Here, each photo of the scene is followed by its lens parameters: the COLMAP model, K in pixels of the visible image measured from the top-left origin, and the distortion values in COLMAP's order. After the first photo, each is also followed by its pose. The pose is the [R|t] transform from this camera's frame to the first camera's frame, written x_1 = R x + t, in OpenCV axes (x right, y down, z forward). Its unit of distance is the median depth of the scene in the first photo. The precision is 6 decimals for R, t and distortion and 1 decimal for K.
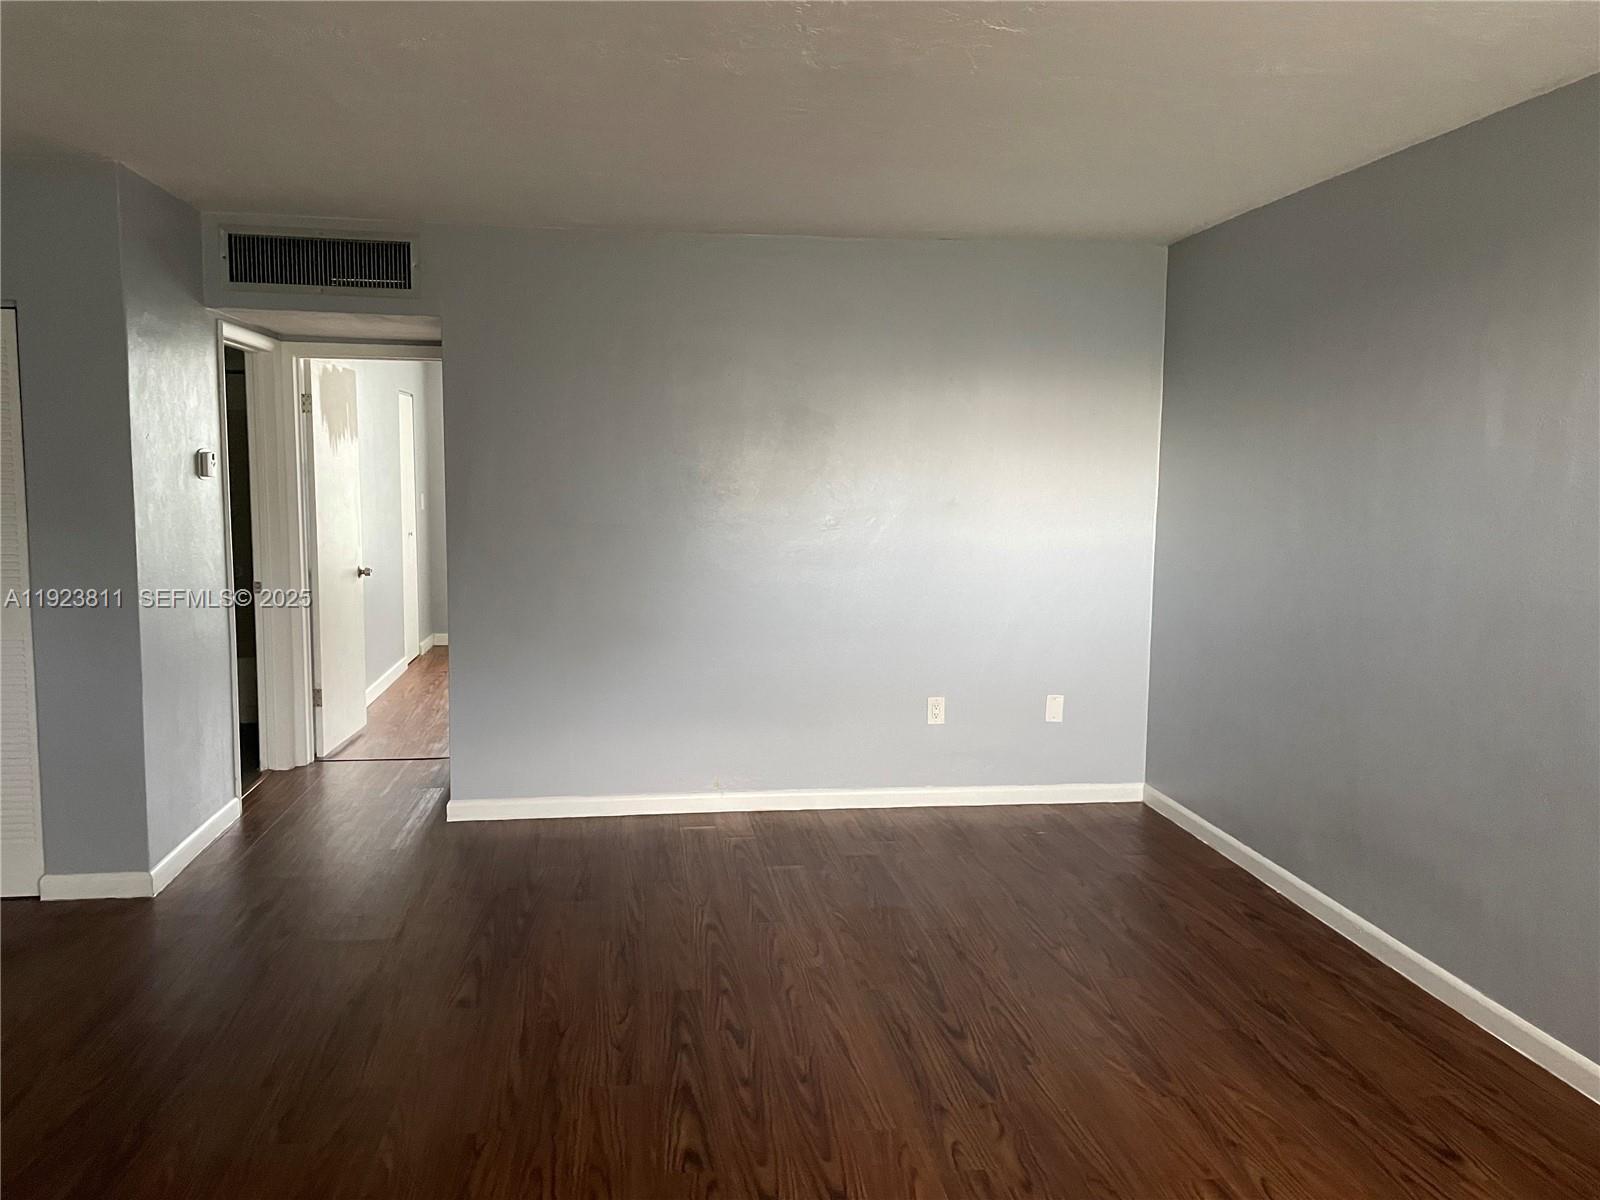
lens RADIAL K [[1213.2, 0, 801.9], [0, 1213.2, 588.0], [0, 0, 1]] dist [0.039382, -0.043319]
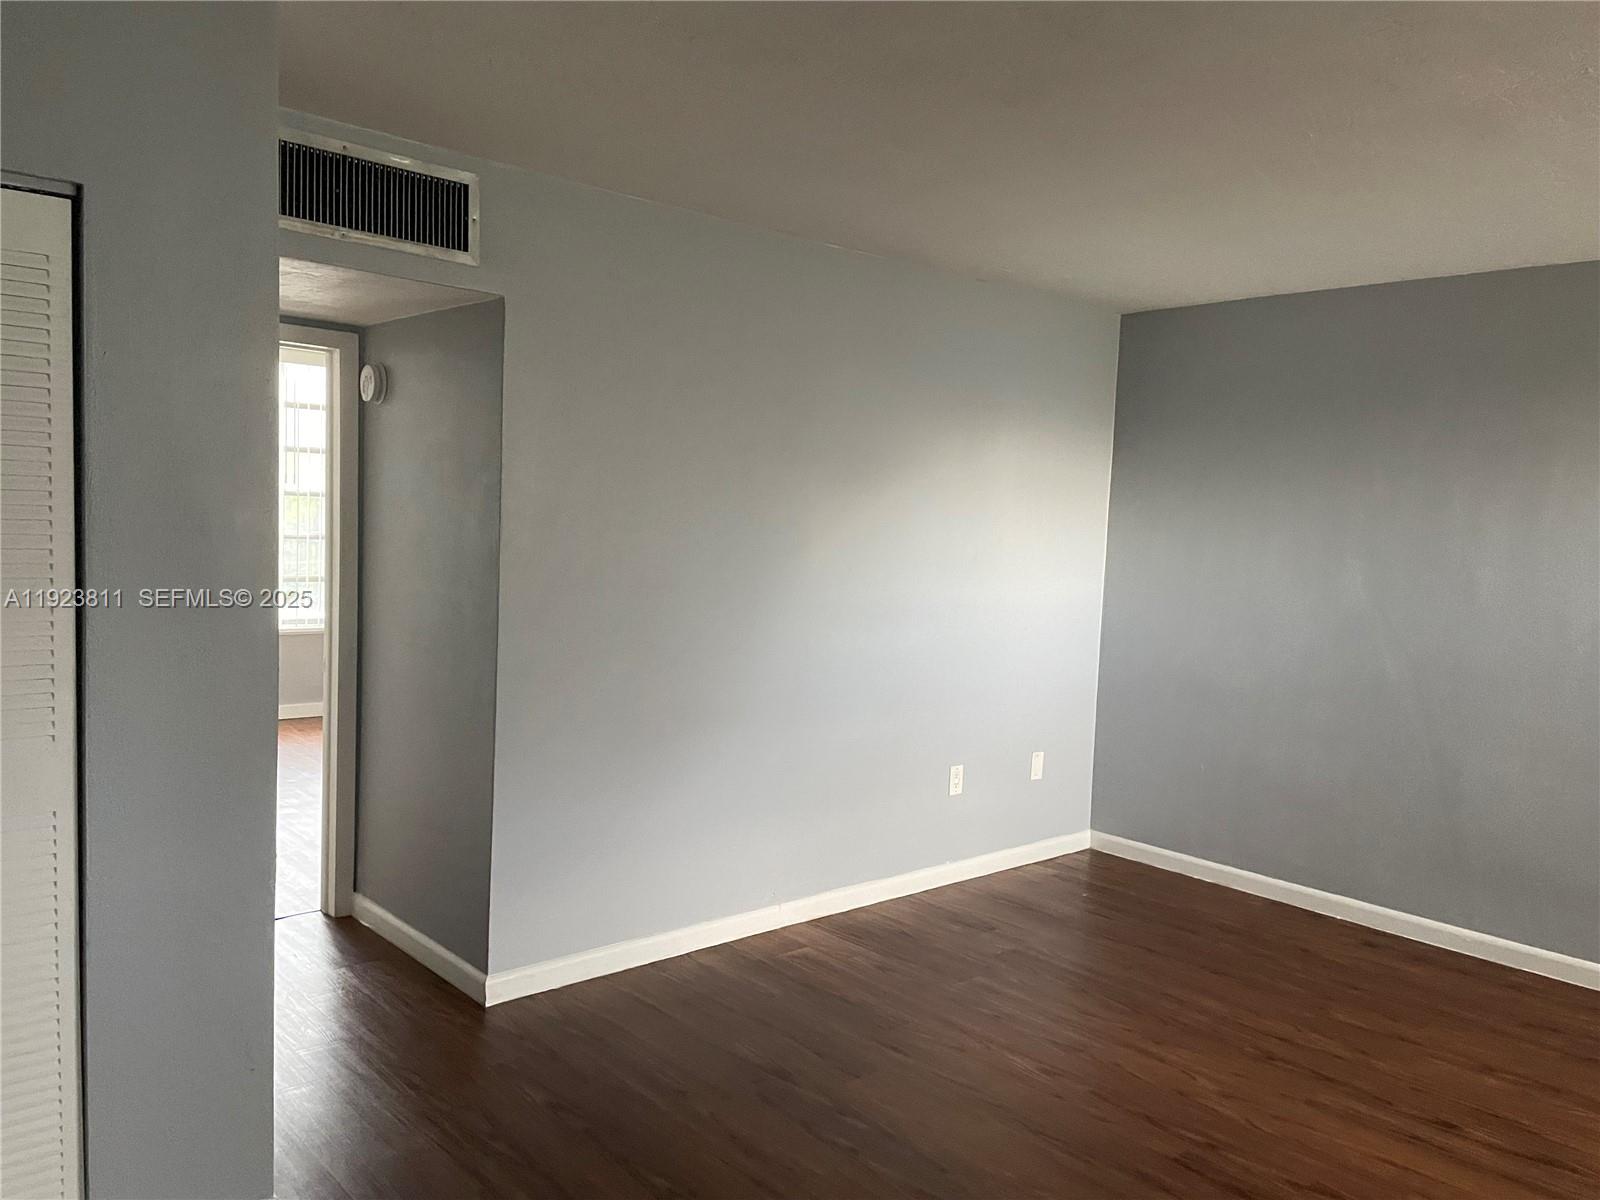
lens RADIAL K [[1213.2, 0, 791.1], [0, 1213.2, 593.1], [0, 0, 1]] dist [0.039382, -0.043319]
pose [[0.819125, -0.010302, 0.573522, -0.534865], [0.019474, 0.999762, -0.009855, -0.036542], [-0.573284, 0.019241, 0.819131, 0.307721]]
